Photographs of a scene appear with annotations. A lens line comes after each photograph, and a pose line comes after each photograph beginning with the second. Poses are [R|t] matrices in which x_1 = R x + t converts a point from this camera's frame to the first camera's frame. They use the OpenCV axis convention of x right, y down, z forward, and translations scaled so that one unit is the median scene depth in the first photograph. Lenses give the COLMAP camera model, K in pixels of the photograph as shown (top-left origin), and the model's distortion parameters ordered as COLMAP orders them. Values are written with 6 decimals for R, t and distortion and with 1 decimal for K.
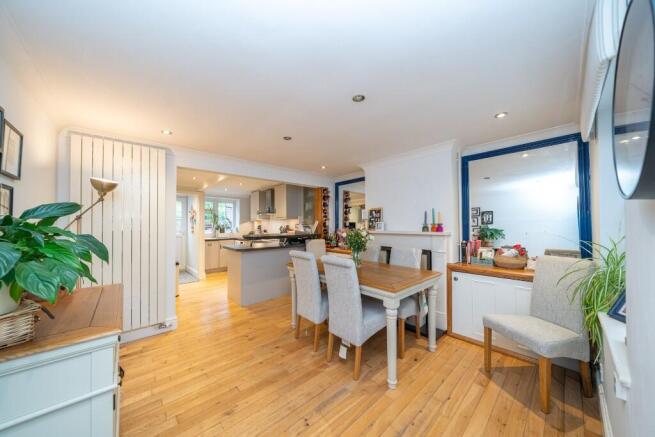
lens RADIAL K [[222.4, 0, 326.9], [0, 222.4, 220.4], [0, 0, 1]] dist [-0.002702, -0.000094]
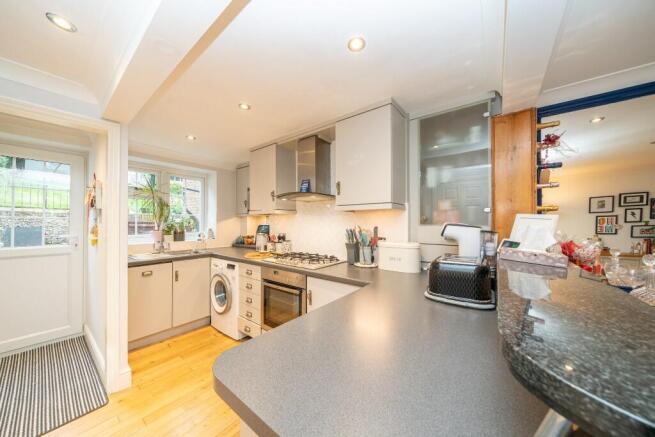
lens RADIAL K [[222.4, 0, 326.9], [0, 222.4, 222.3], [0, 0, 1]] dist [-0.002702, -0.000094]
pose [[0.986200, 0.012570, 0.165081, -0.260390], [-0.014864, 0.999809, 0.012668, 0.009236], [-0.164890, -0.014947, 0.986199, 0.526678]]
